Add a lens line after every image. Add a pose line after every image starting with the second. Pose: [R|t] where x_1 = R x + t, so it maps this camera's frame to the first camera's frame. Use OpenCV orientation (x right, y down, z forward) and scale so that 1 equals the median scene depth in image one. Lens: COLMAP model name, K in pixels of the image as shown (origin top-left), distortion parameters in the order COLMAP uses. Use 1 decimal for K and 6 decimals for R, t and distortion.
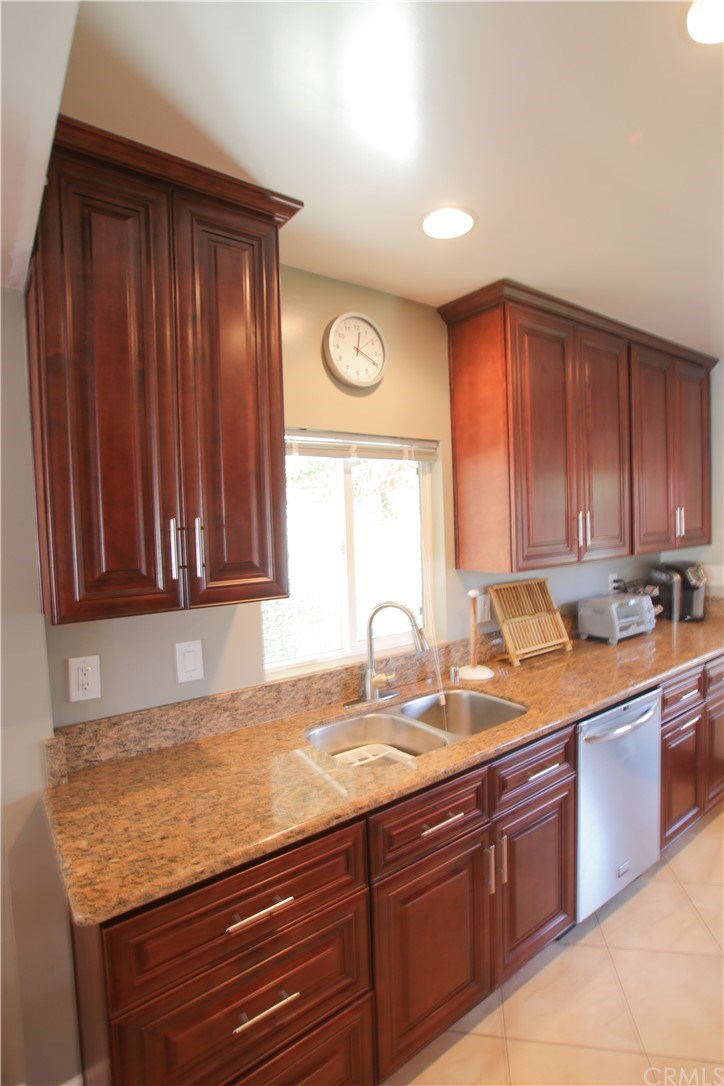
lens RADIAL K [[547.4, 0, 366.6], [0, 547.4, 543.0], [0, 0, 1]] dist [-0.053541, 0.022213]
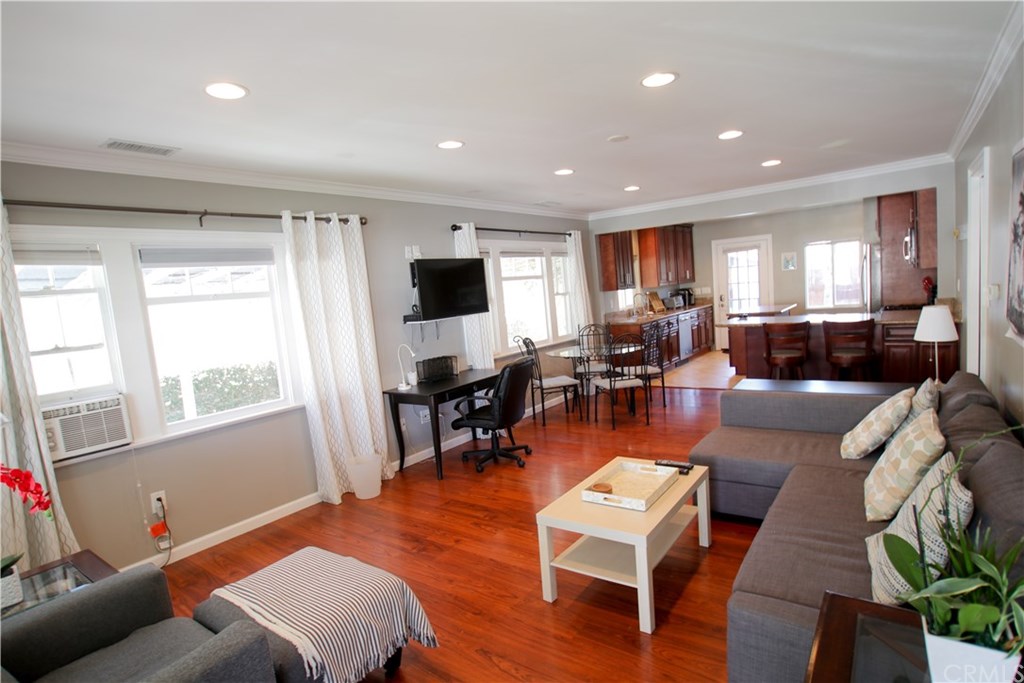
lens RADIAL K [[535.3, 0, 513.9], [0, 535.3, 348.5], [0, 0, 1]] dist [-0.046815, 0.016680]
pose [[0.954894, -0.084076, 0.284797, -2.112861], [0.071536, 0.995966, 0.054171, 0.237959], [-0.288203, -0.031354, 0.957056, -2.768736]]
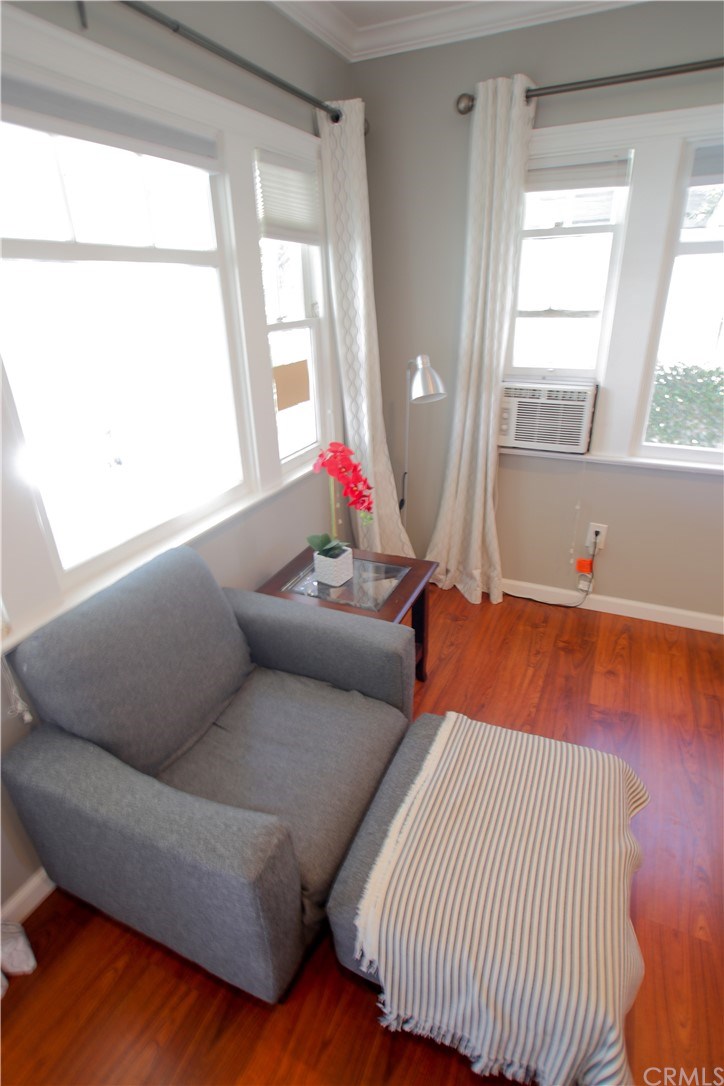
lens RADIAL K [[547.4, 0, 353.0], [0, 547.4, 548.5], [0, 0, 1]] dist [-0.053541, 0.022213]
pose [[0.473276, 0.389990, -0.789885, -2.103270], [-0.030653, 0.903412, 0.427675, 0.235720], [0.880381, -0.178196, 0.439518, -2.719024]]
